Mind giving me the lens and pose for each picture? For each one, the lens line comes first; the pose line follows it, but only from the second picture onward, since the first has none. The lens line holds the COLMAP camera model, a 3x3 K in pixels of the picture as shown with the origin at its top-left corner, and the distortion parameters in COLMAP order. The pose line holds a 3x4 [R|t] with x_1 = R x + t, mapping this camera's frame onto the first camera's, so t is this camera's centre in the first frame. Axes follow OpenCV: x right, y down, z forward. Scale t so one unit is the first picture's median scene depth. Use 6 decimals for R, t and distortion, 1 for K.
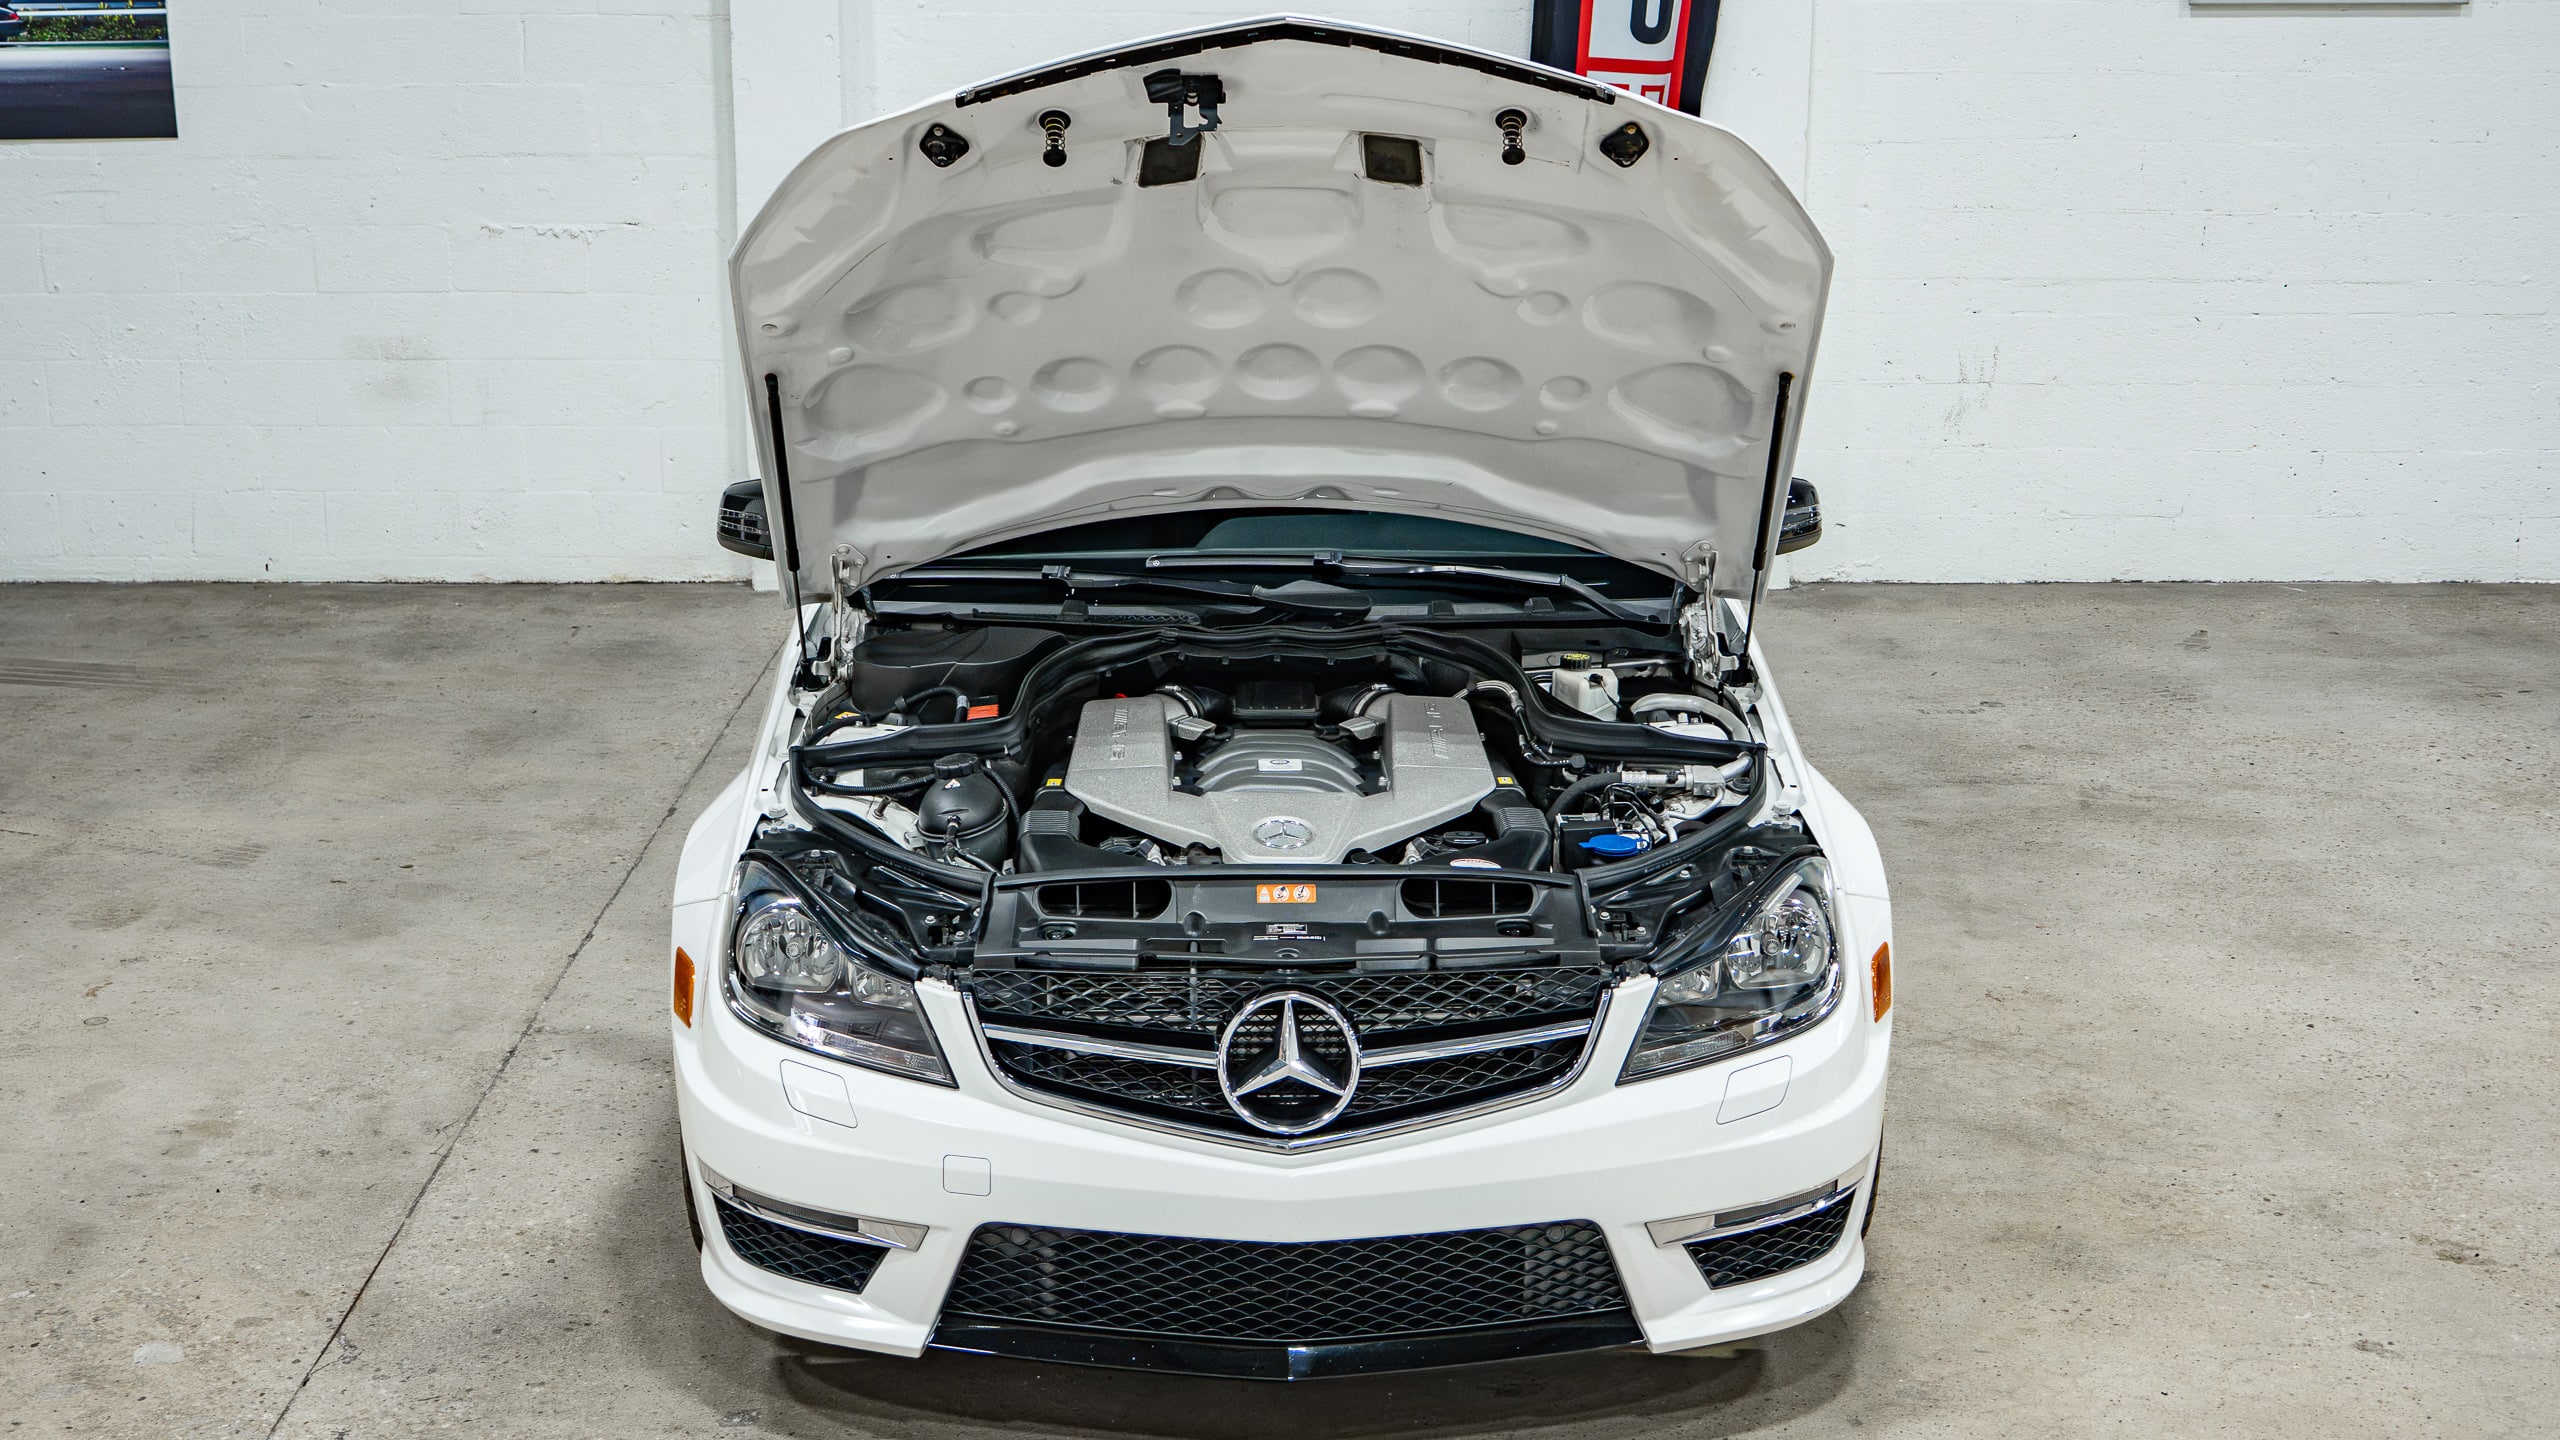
lens RADIAL K [[3212.1, 0, 1392.1], [0, 3212.1, 716.4], [0, 0, 1]] dist [-0.040480, 0.000000]
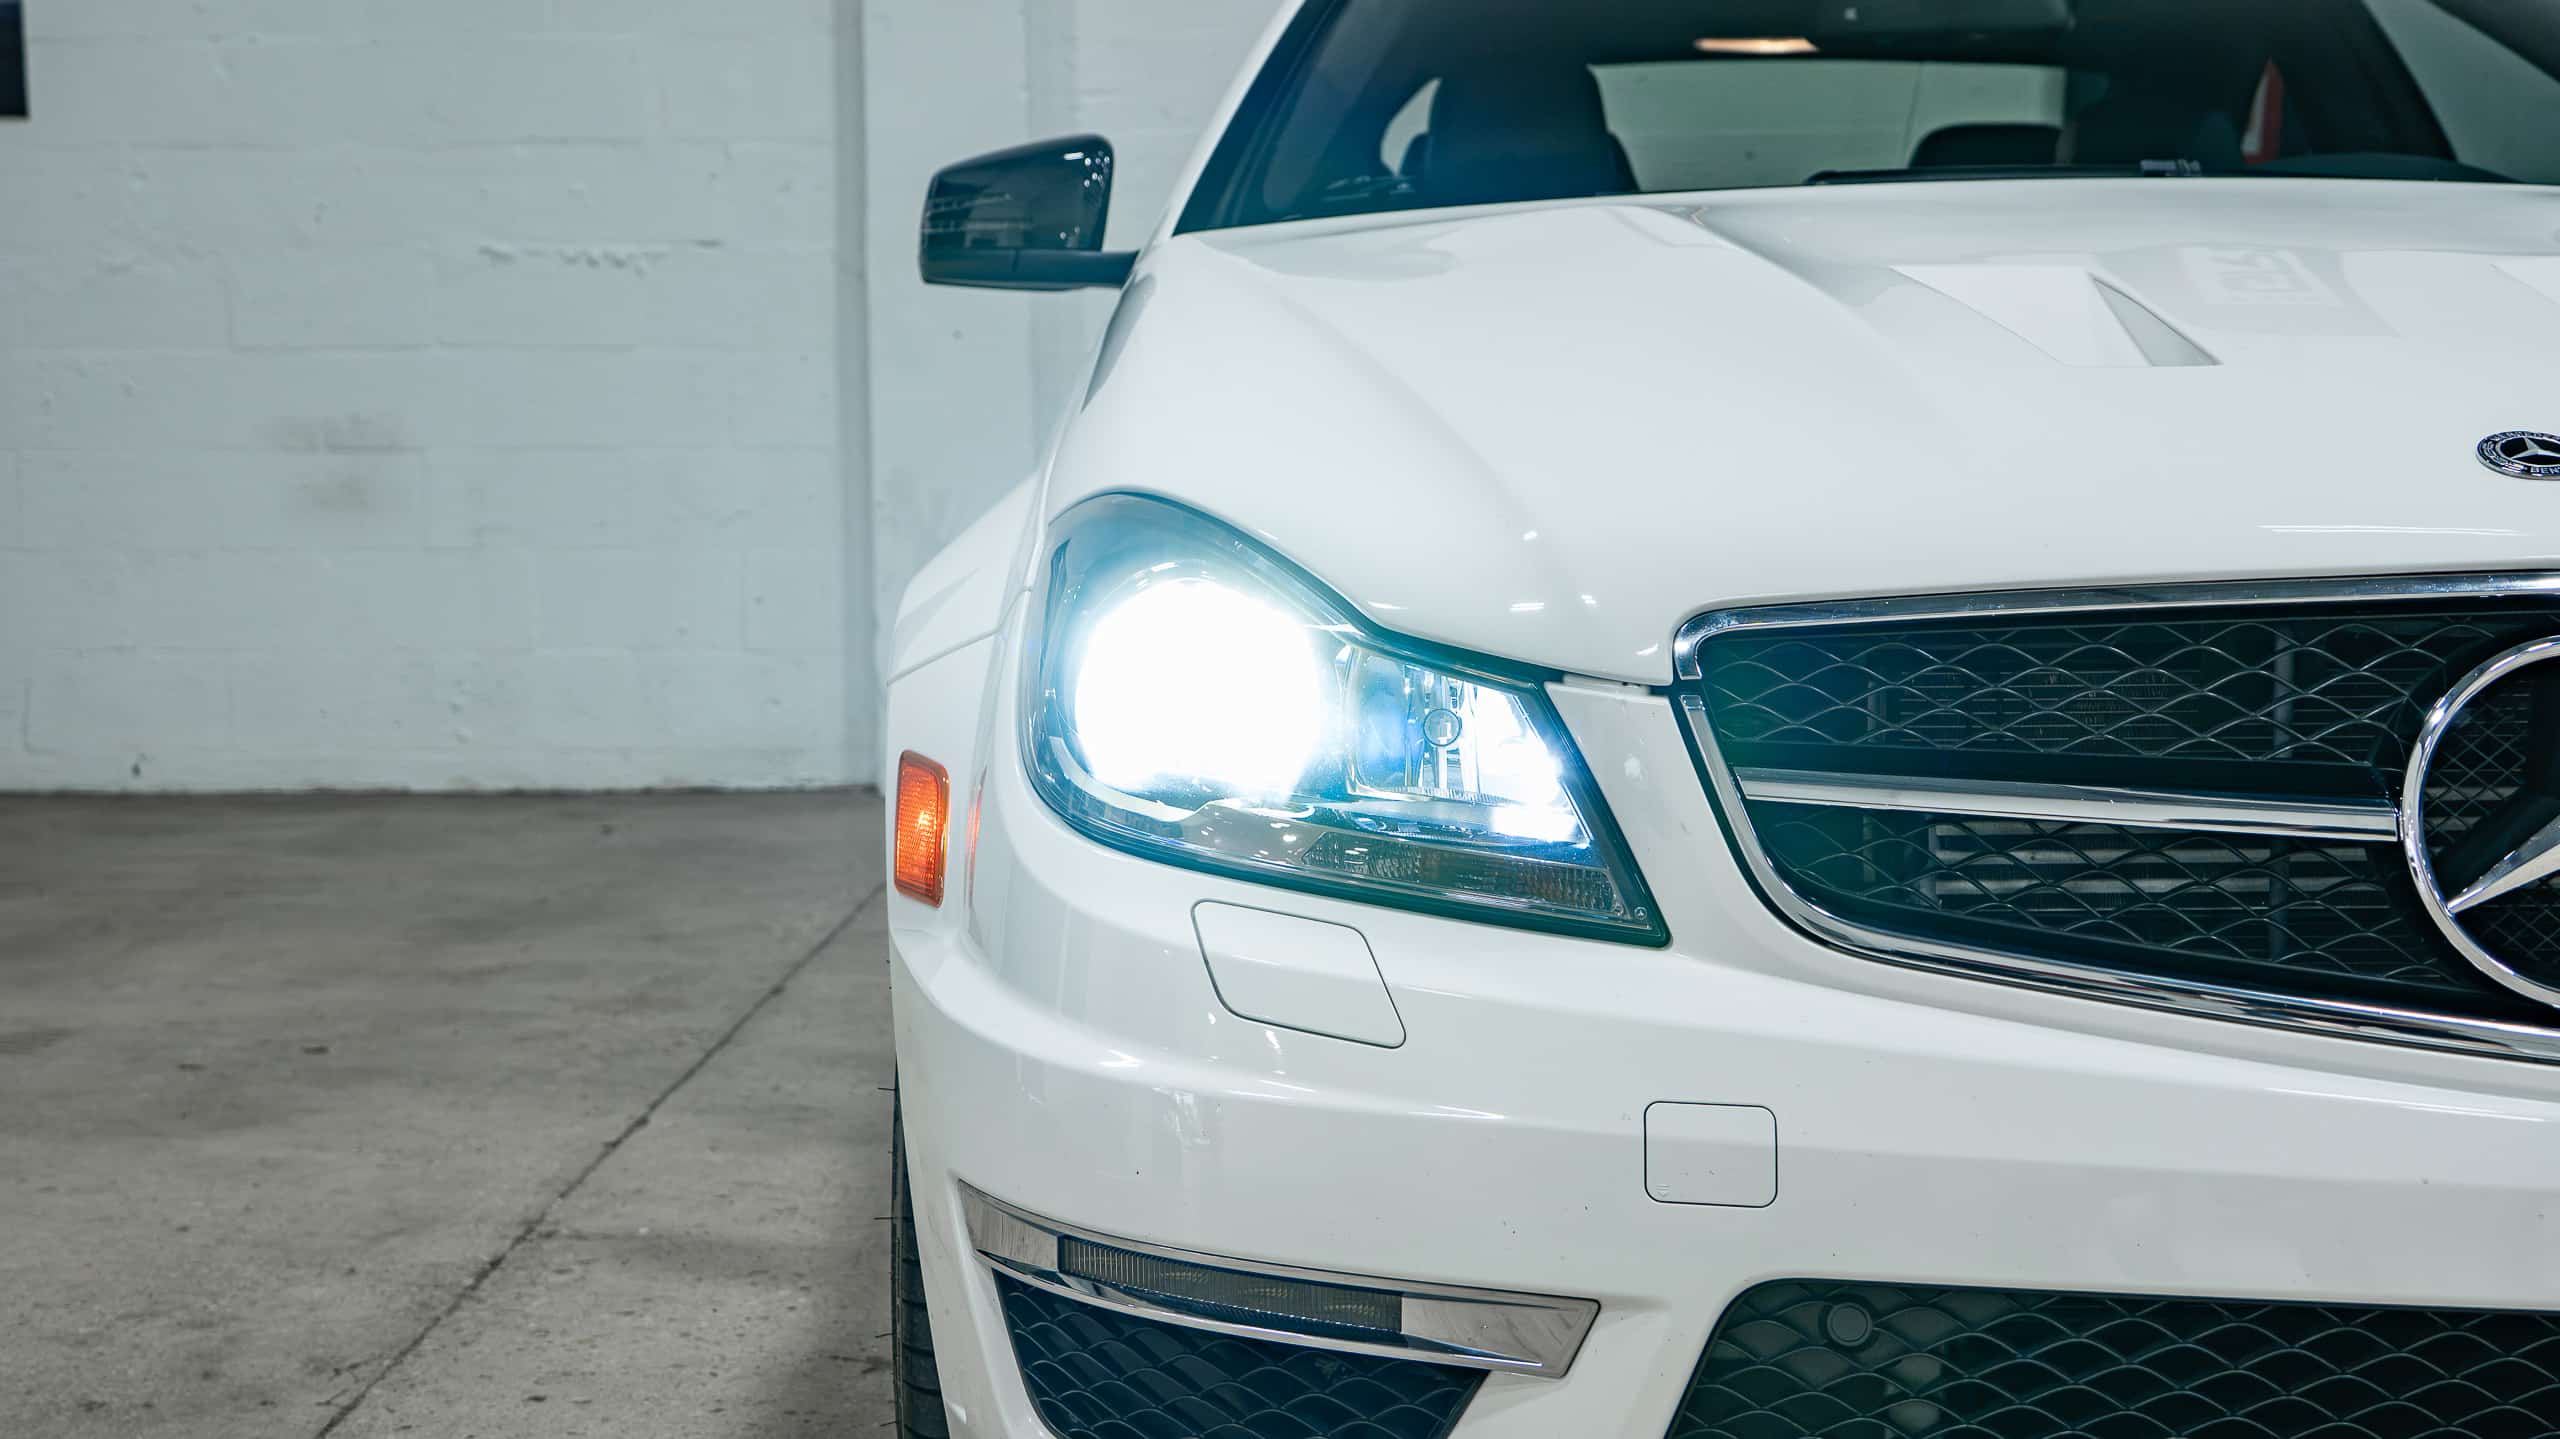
lens RADIAL K [[3804.6, 0, 1411.1], [0, 3804.6, 736.9], [0, 0, 1]] dist [0.043862, 0.000000]
pose [[0.999411, -0.008361, -0.033268, -0.108127], [0.003132, 0.988032, -0.154216, 0.116093], [0.034160, 0.154021, 0.987477, 0.391581]]
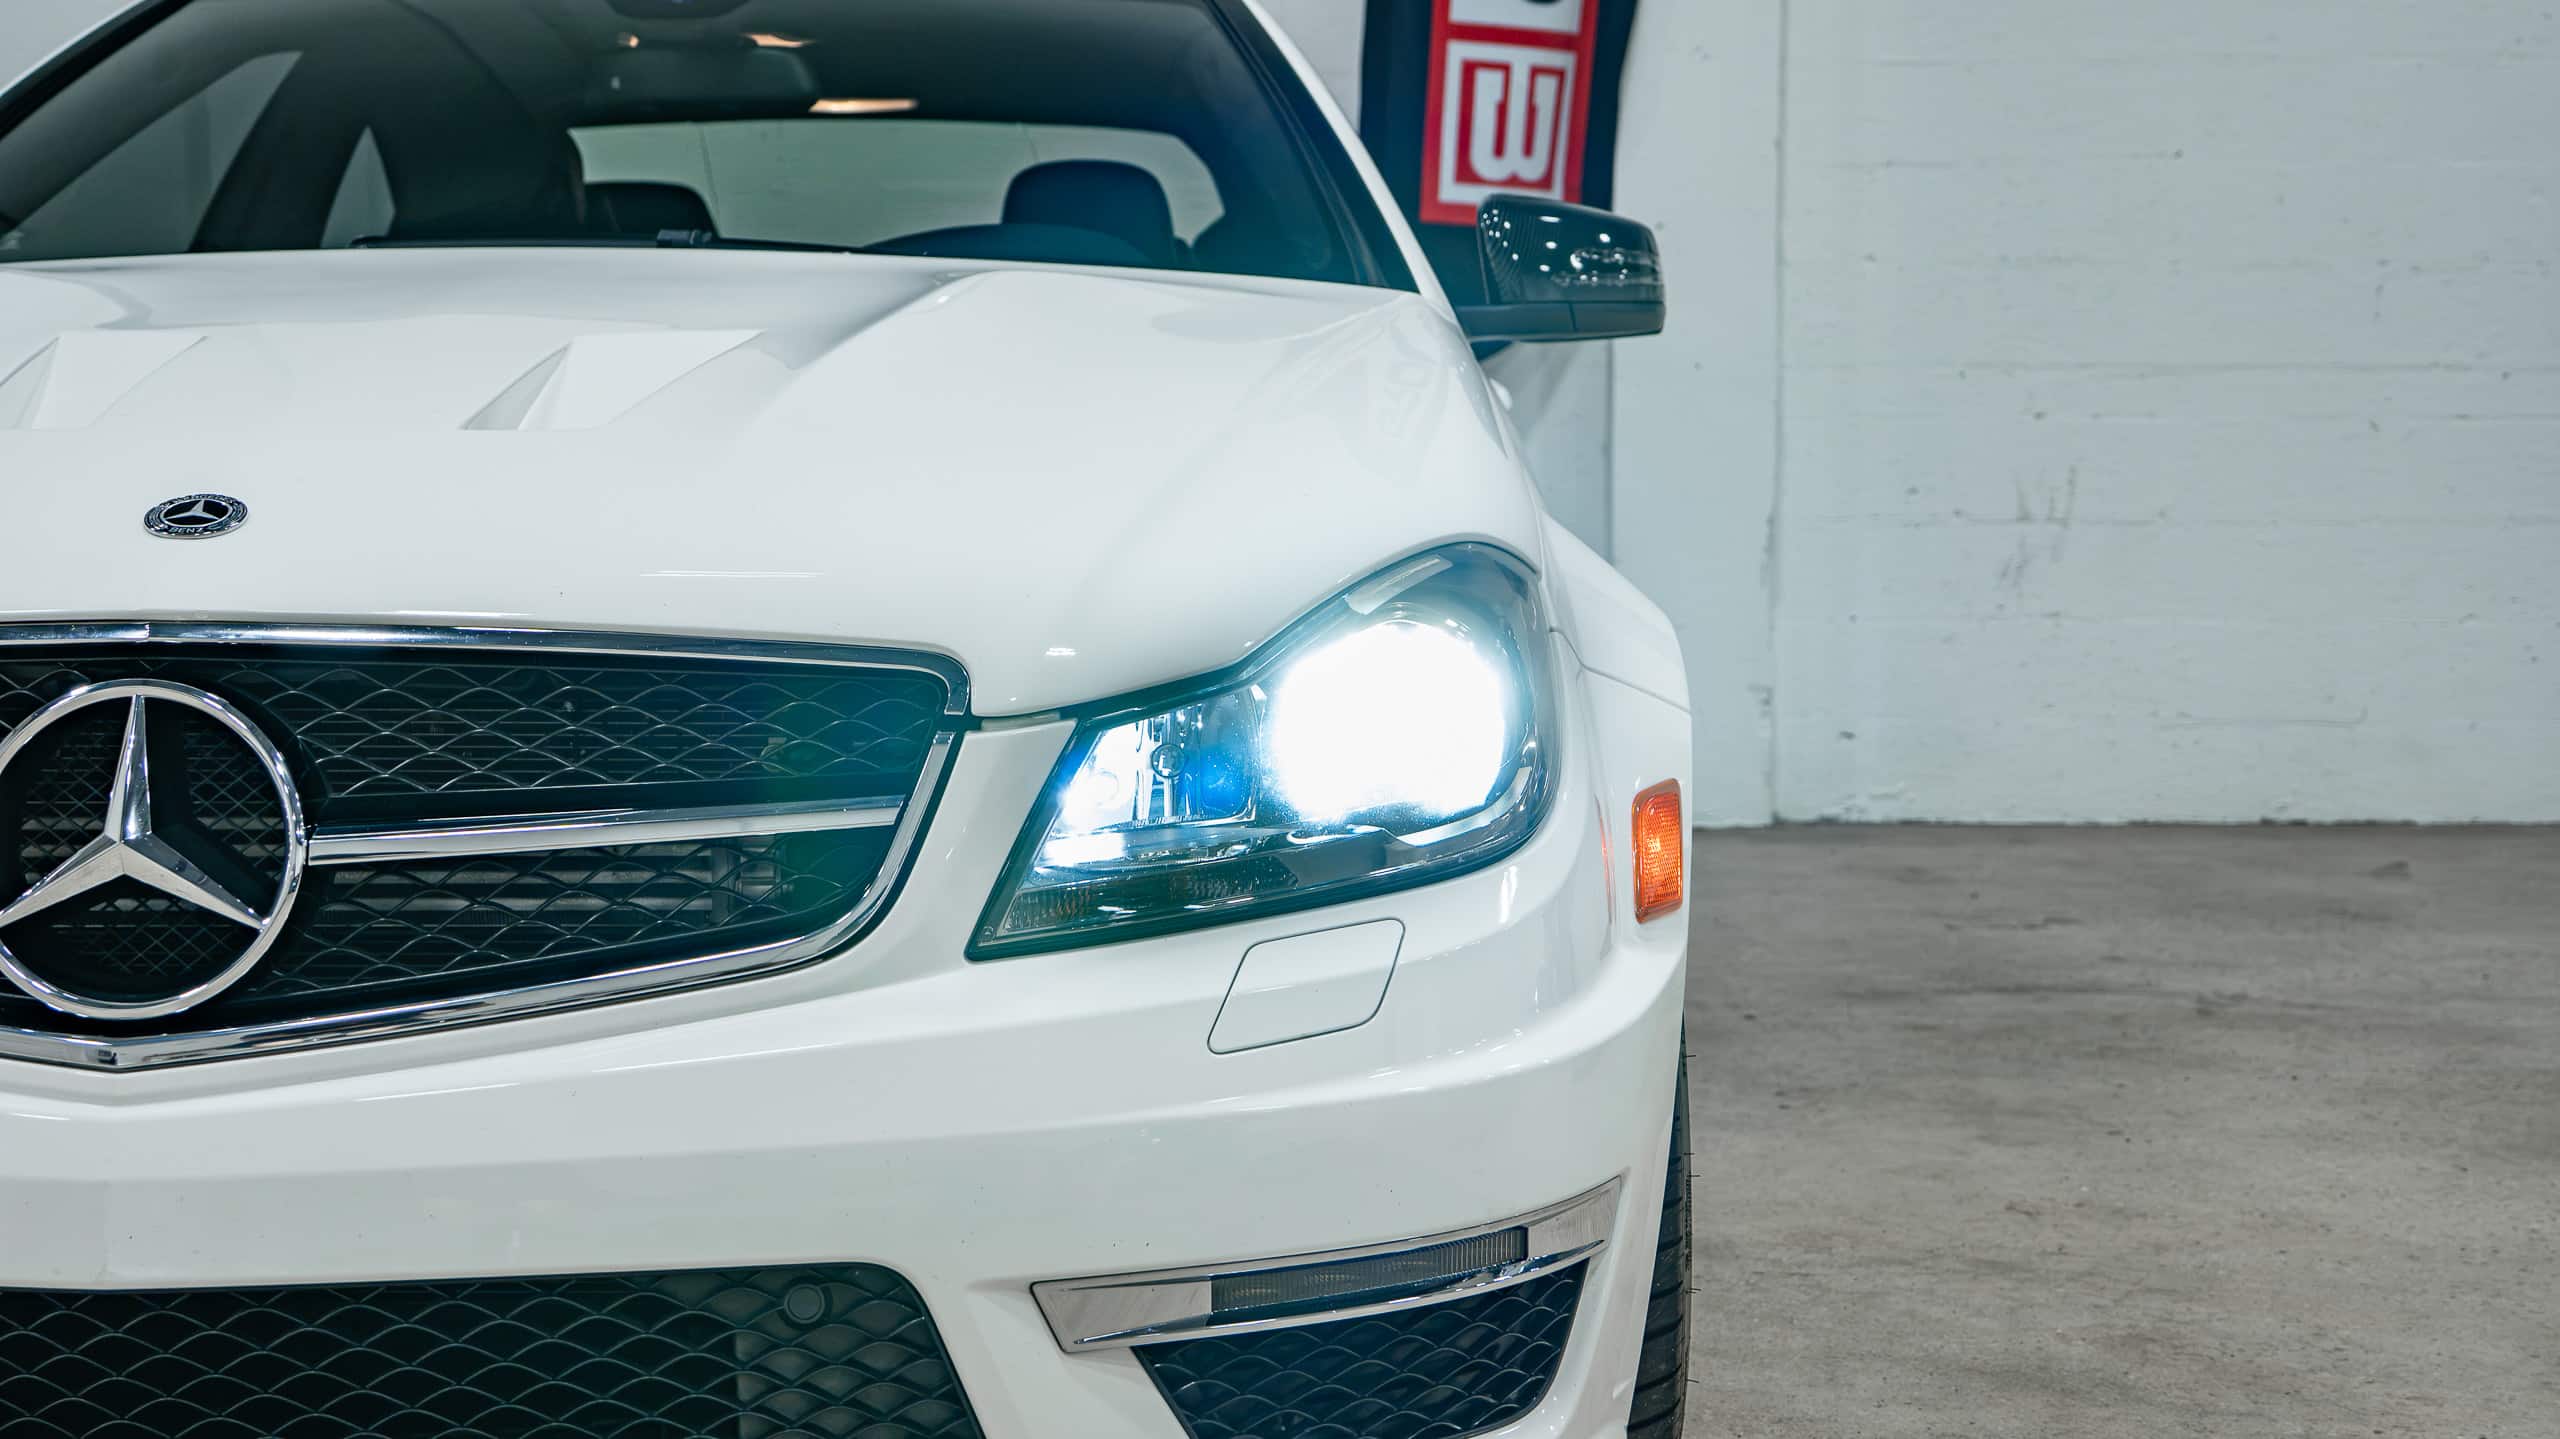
lens RADIAL K [[3804.6, 0, 1323.9], [0, 3804.6, 668.5], [0, 0, 1]] dist [0.043862, 0.000000]
pose [[0.999499, -0.002248, -0.031568, 0.095587], [-0.003437, 0.983864, -0.178884, 0.120864], [0.031461, 0.178903, 0.983364, 0.362588]]
